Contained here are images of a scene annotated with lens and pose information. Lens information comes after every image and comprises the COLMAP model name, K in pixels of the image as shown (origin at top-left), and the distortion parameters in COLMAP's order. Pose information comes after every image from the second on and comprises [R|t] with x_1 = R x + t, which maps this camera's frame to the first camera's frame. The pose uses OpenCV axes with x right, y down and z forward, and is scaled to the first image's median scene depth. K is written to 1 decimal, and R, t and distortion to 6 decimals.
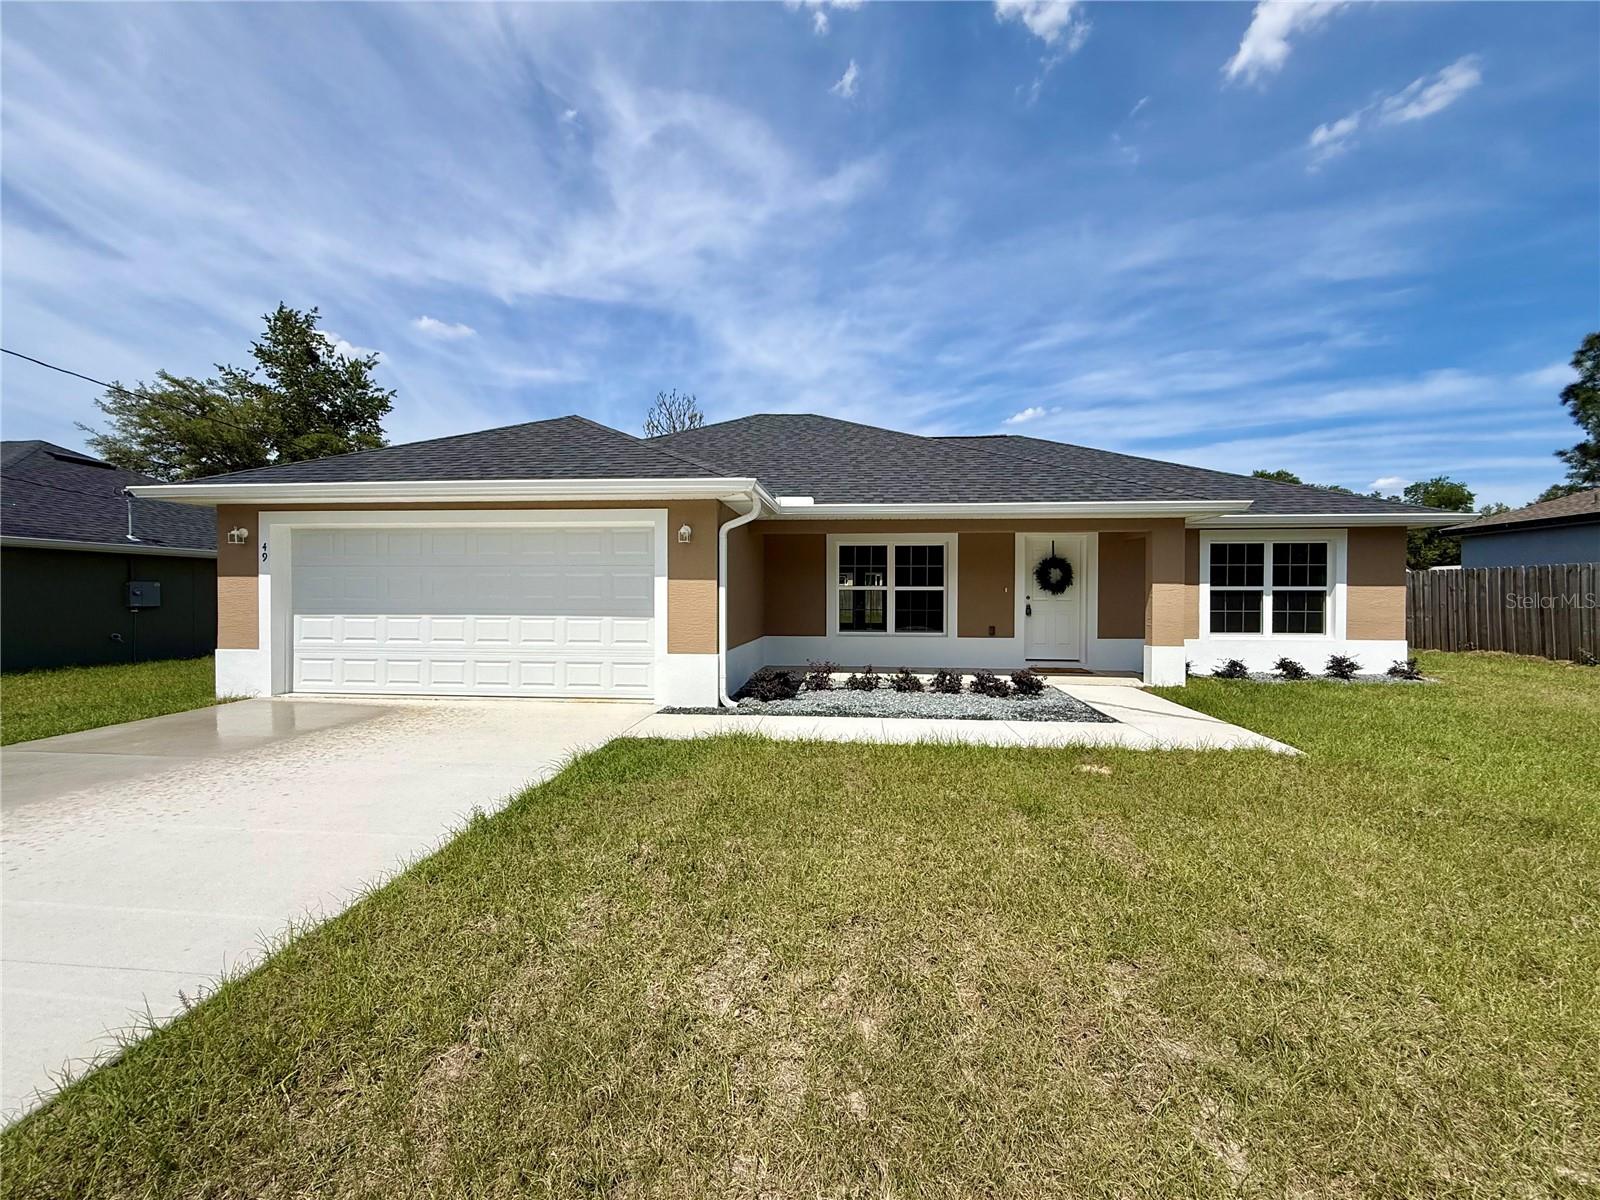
lens RADIAL K [[635.6, 0, 796.7], [0, 635.6, 603.6], [0, 0, 1]] dist [0.000159, -0.000185]
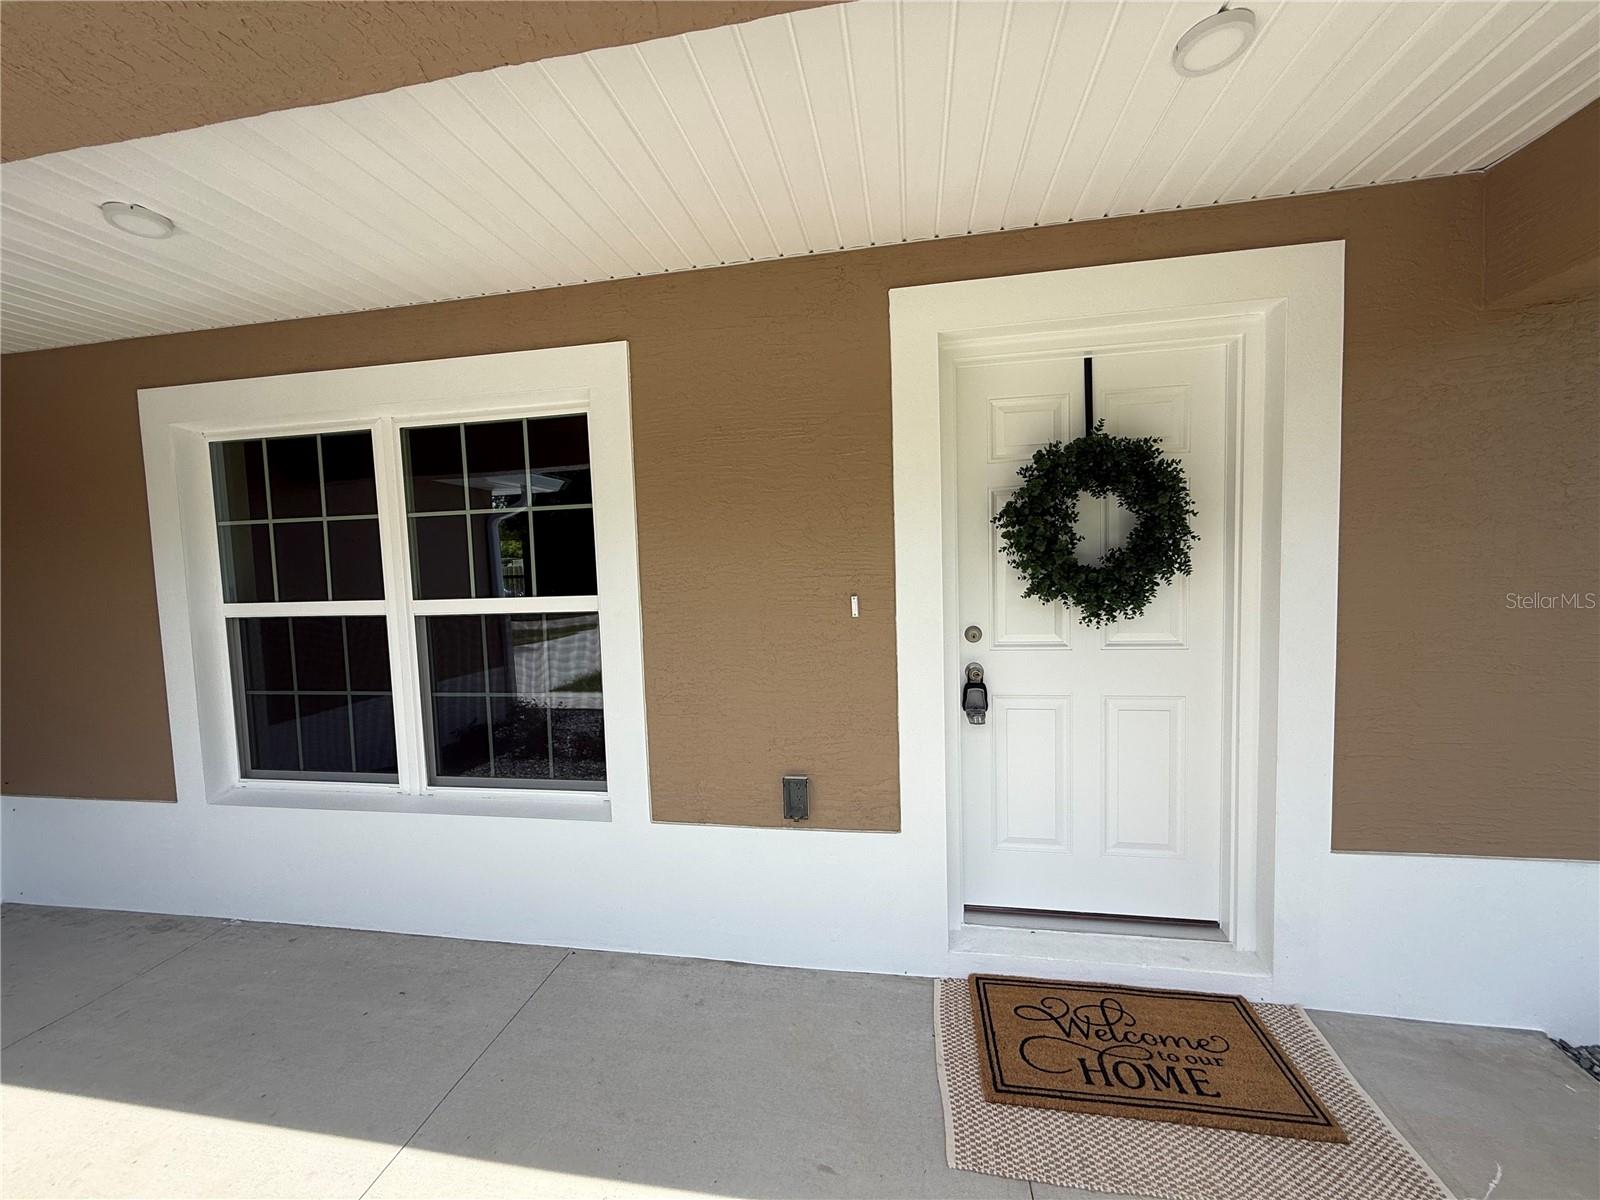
lens RADIAL K [[635.6, 0, 796.7], [0, 635.6, 603.6], [0, 0, 1]] dist [0.000159, -0.000185]
pose [[0.996764, -0.029842, -0.074636, 0.325772], [0.034578, 0.997415, 0.062988, -0.036107], [0.072563, -0.065365, 0.995220, 0.791919]]
